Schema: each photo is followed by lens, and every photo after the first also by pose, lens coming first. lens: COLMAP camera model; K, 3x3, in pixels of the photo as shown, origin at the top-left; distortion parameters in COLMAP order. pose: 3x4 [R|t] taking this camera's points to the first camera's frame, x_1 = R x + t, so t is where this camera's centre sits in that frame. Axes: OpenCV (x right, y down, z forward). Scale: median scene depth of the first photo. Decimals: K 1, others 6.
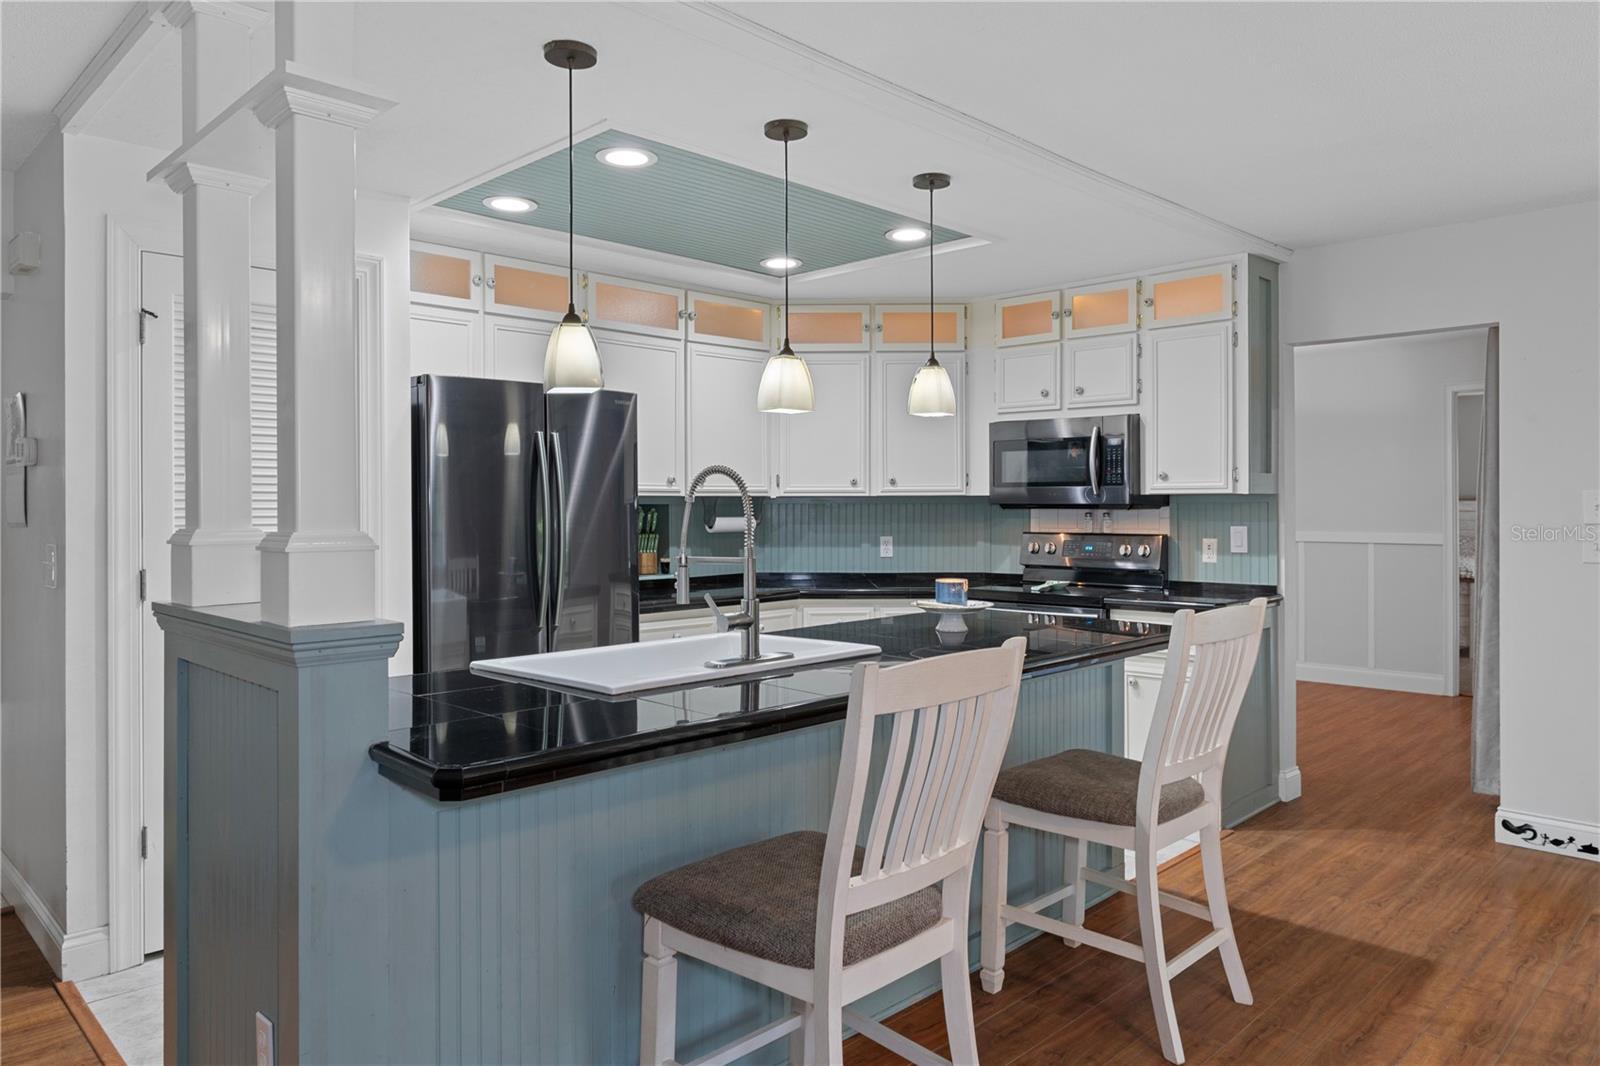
lens RADIAL K [[1055.1, 0, 800.0], [0, 1055.1, 533.0], [0, 0, 1]] dist [0.002010, 0.000426]
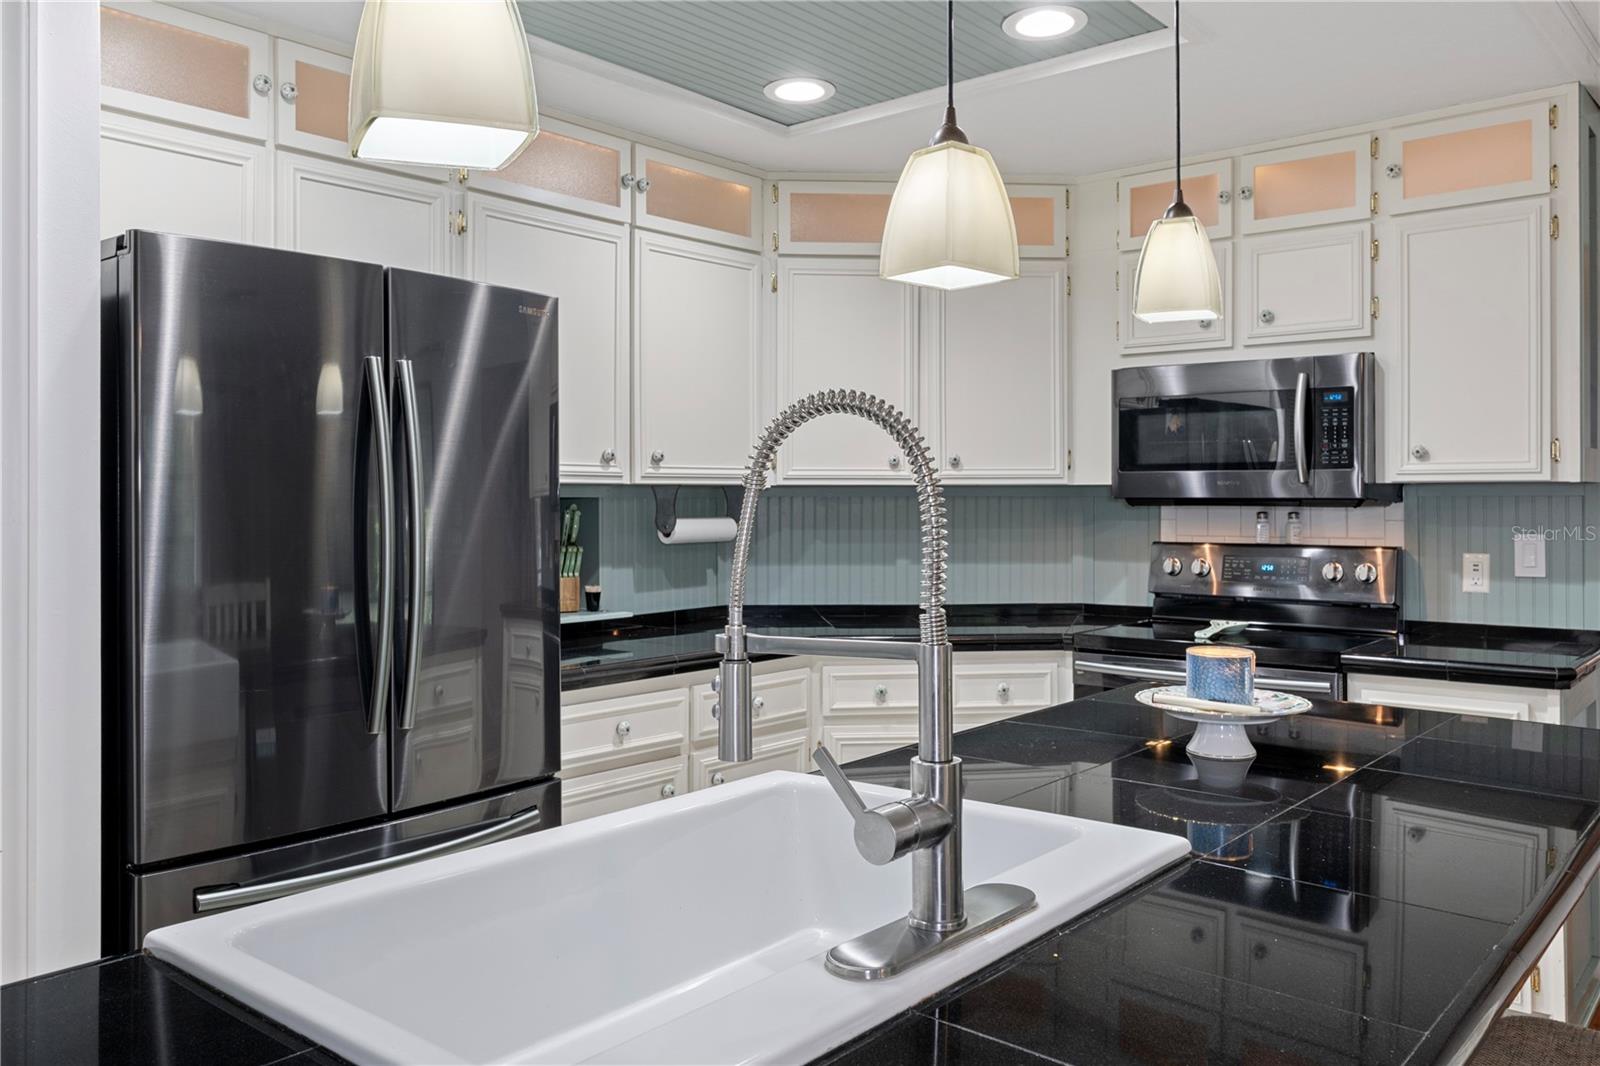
lens RADIAL K [[1215.1, 0, 799.4], [0, 1215.1, 512.7], [0, 0, 1]] dist [0.002380, 0.002154]
pose [[0.997160, 0.001116, 0.075302, -0.065706], [0.000087, 0.999872, -0.015978, -0.007541], [-0.075310, 0.015940, 0.997033, 0.307032]]
